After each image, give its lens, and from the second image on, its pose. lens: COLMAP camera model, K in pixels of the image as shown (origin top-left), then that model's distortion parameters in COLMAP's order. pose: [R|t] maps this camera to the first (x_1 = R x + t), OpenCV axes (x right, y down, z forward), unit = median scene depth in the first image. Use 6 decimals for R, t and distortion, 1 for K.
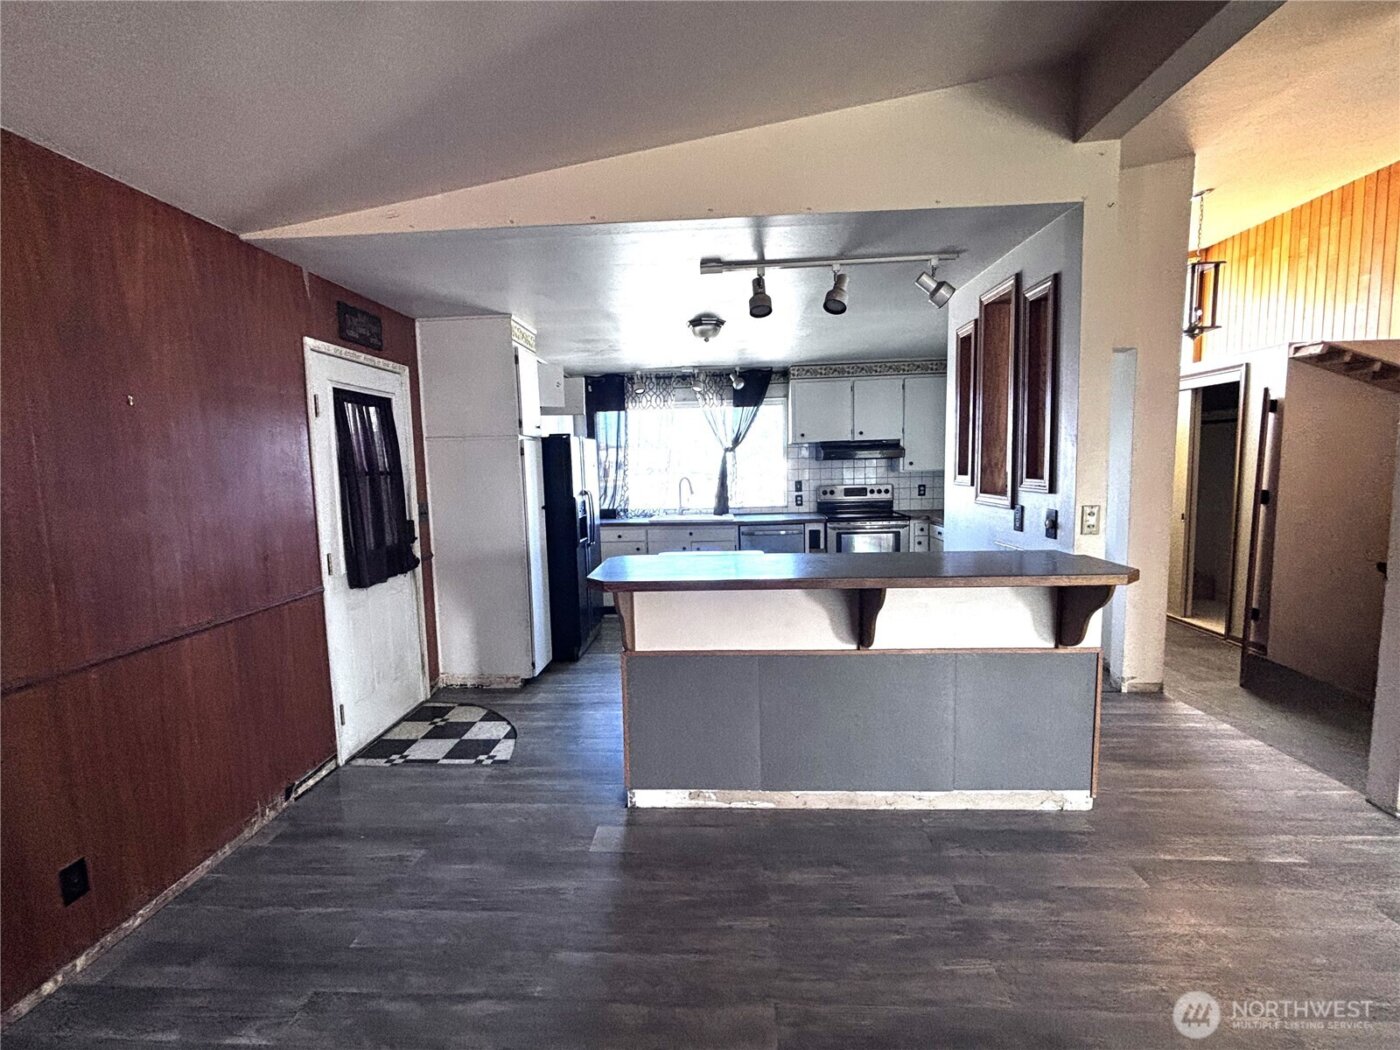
lens RADIAL K [[614.6, 0, 692.8], [0, 614.6, 528.3], [0, 0, 1]] dist [0.000258, -0.000050]
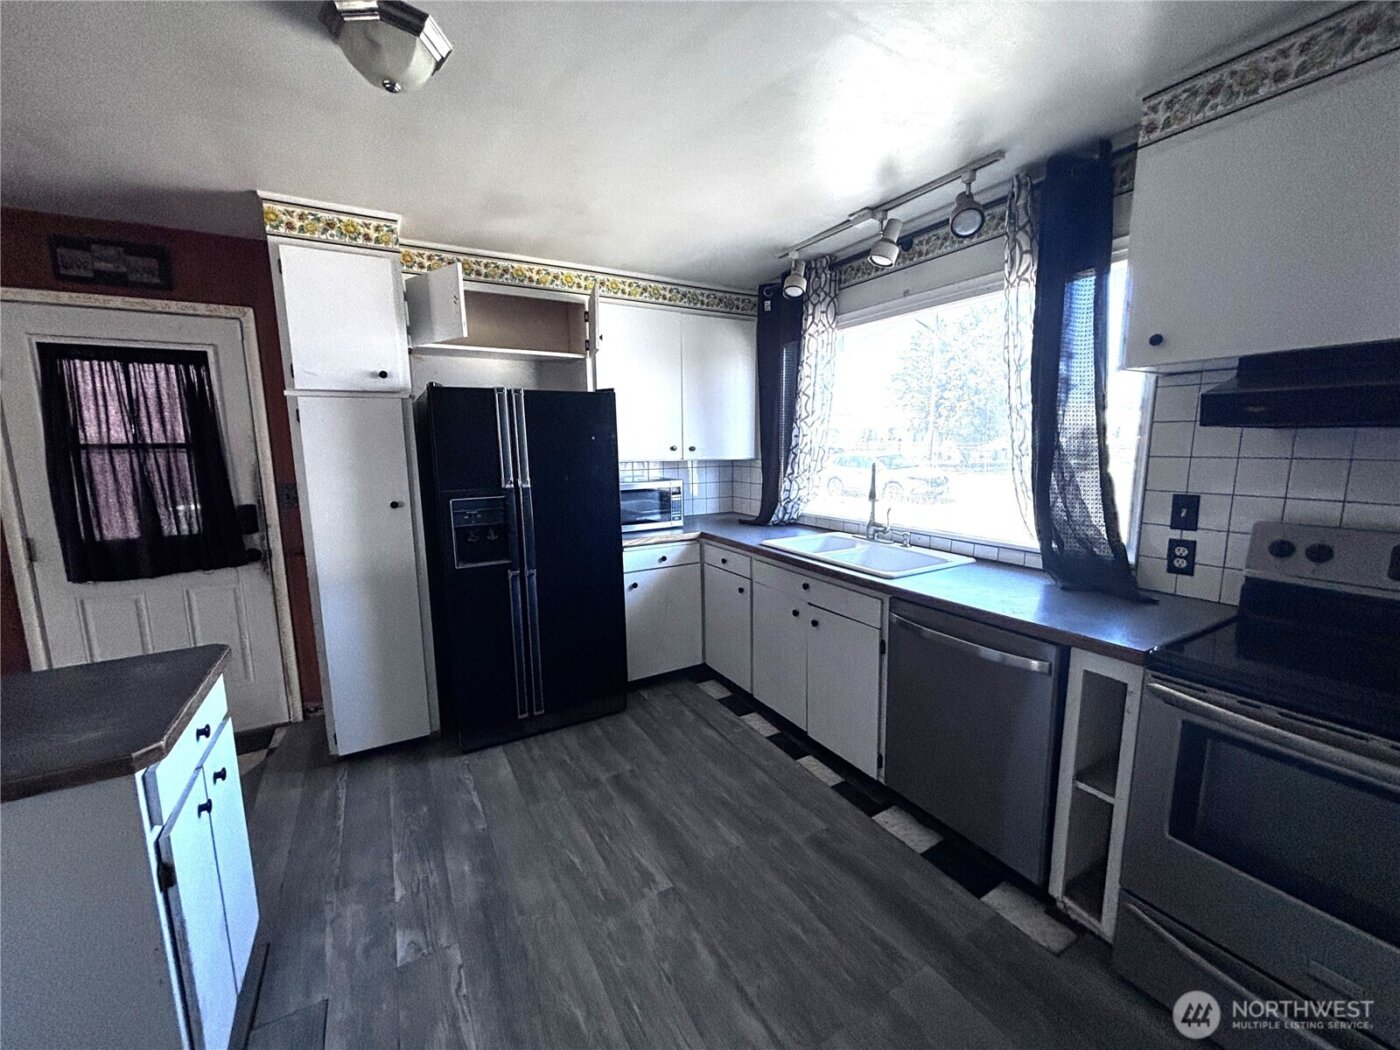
lens RADIAL K [[563.9, 0, 697.2], [0, 563.9, 517.3], [0, 0, 1]] dist [0.015066, 0.000059]
pose [[0.542291, 0.139926, -0.828457, 0.497707], [-0.086221, 0.990097, 0.110788, -0.137342], [0.835755, 0.011350, 0.548985, 1.138918]]
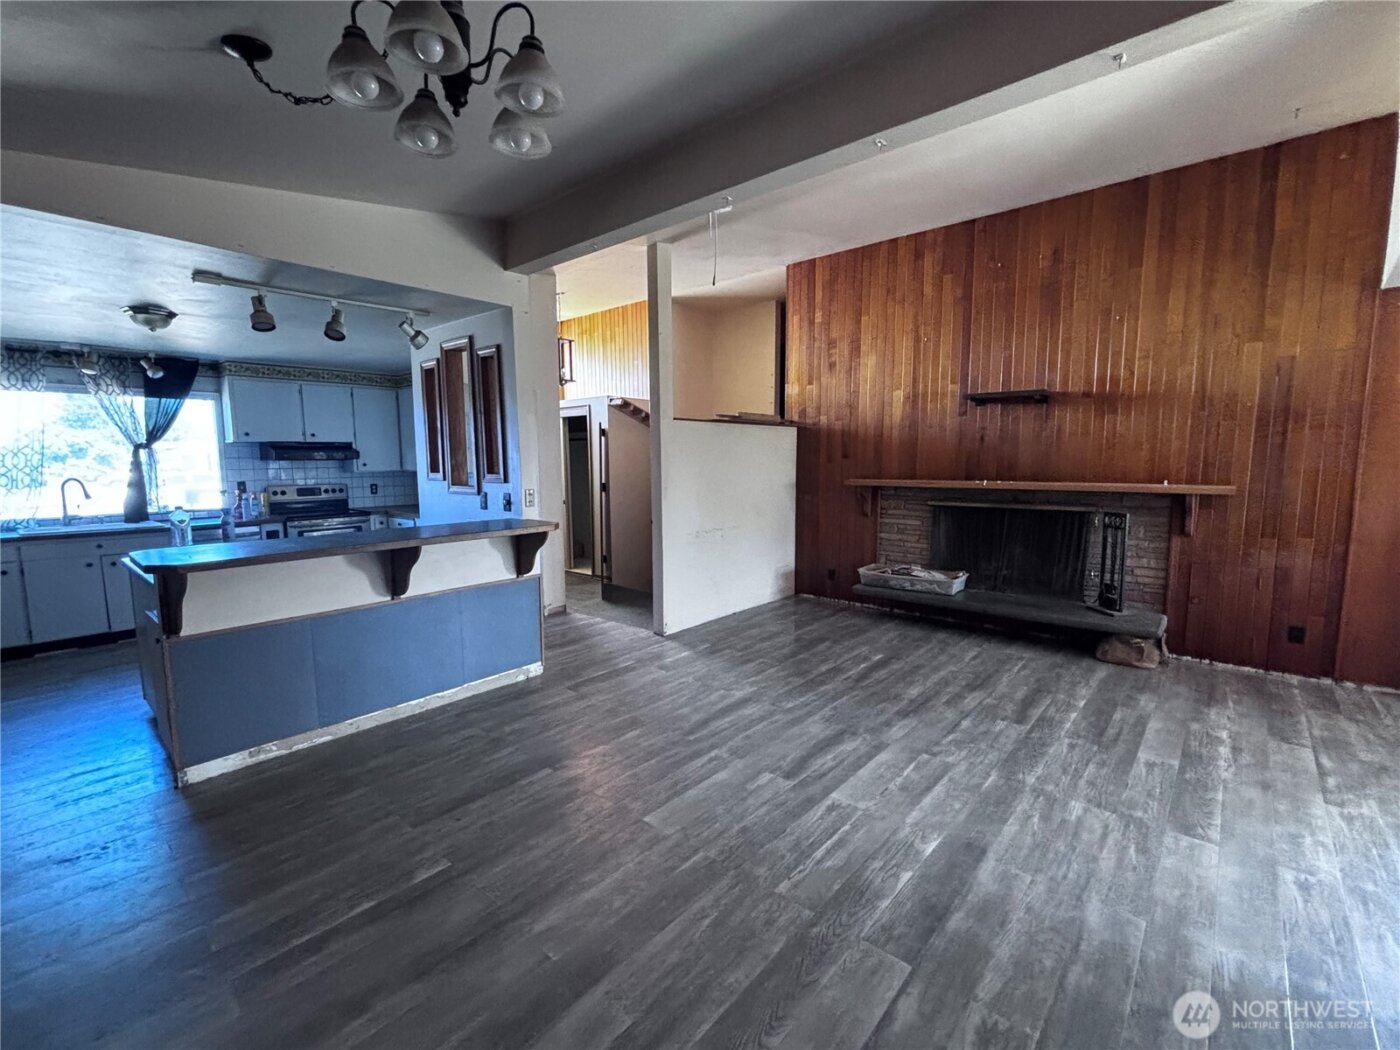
lens RADIAL K [[614.6, 0, 703.3], [0, 614.6, 526.6], [0, 0, 1]] dist [0.000258, -0.000050]
pose [[0.611210, -0.067576, 0.788579, -0.263245], [0.075280, 0.996795, 0.027070, 0.037400], [-0.787880, 0.042819, 0.614338, -0.269603]]
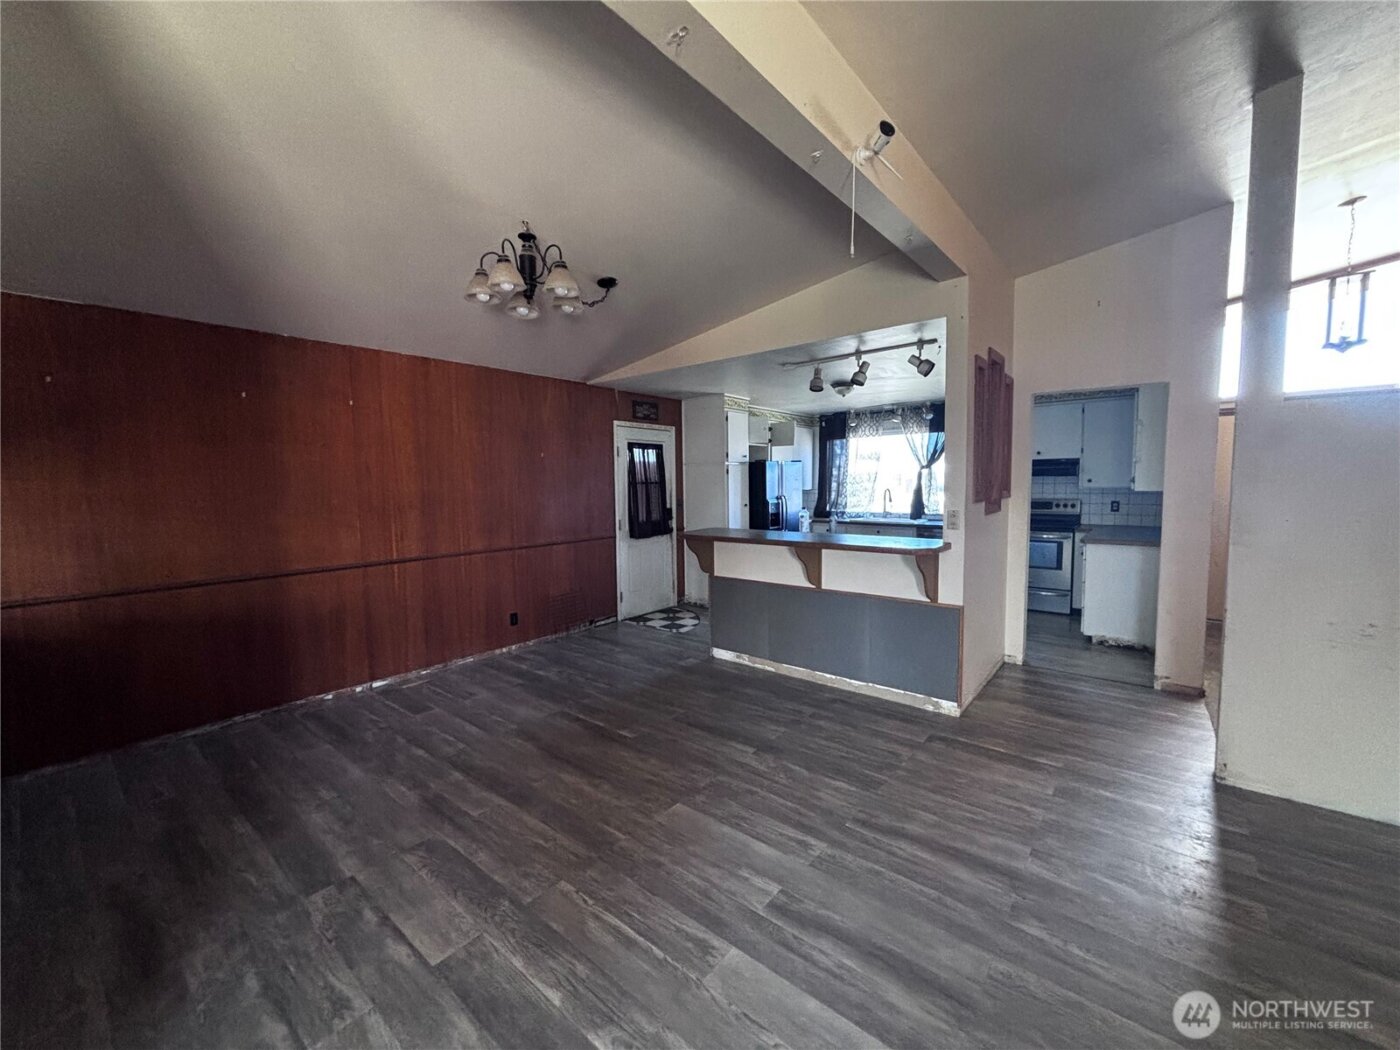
lens RADIAL K [[563.9, 0, 697.0], [0, 563.9, 523.6], [0, 0, 1]] dist [0.015066, 0.000059]
pose [[0.805606, 0.059659, -0.589440, 0.661179], [-0.068060, 0.997650, 0.007955, 0.015981], [0.588529, 0.033708, 0.807773, -0.360187]]
